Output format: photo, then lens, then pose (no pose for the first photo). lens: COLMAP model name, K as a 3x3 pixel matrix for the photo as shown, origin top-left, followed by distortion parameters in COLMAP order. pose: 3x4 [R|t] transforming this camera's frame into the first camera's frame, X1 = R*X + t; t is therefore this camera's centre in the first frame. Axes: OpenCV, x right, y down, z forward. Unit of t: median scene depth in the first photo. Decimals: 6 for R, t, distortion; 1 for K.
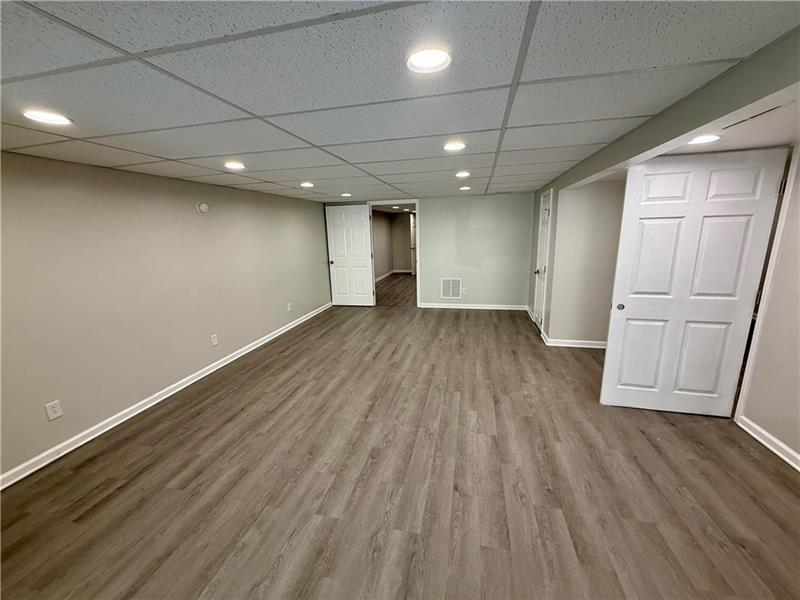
lens RADIAL K [[317.7, 0, 393.4], [0, 317.7, 304.8], [0, 0, 1]] dist [-0.001747, 0.000530]
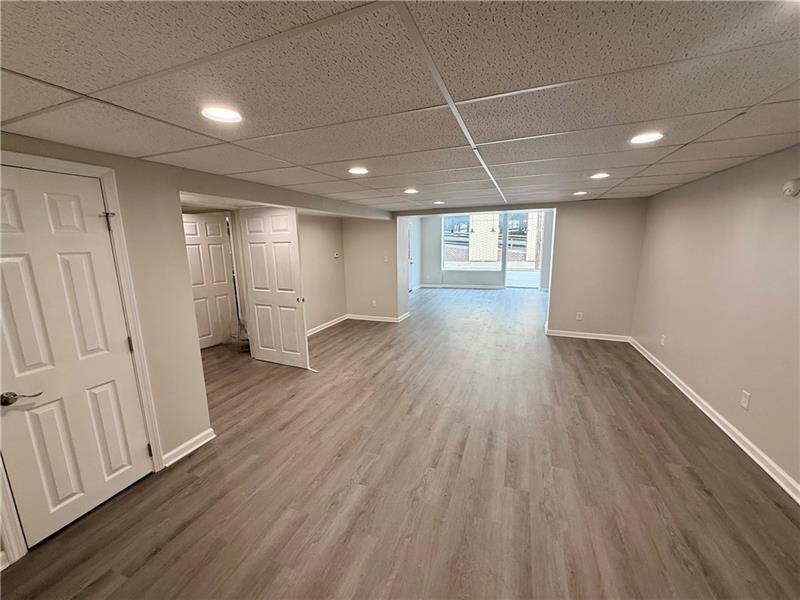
lens RADIAL K [[317.7, 0, 387.5], [0, 317.7, 306.4], [0, 0, 1]] dist [-0.001747, 0.000530]
pose [[-0.986656, 0.016602, 0.161971, 0.047460], [0.082862, 0.907527, 0.411739, -0.409578], [-0.140157, 0.419666, -0.896792, 1.706552]]
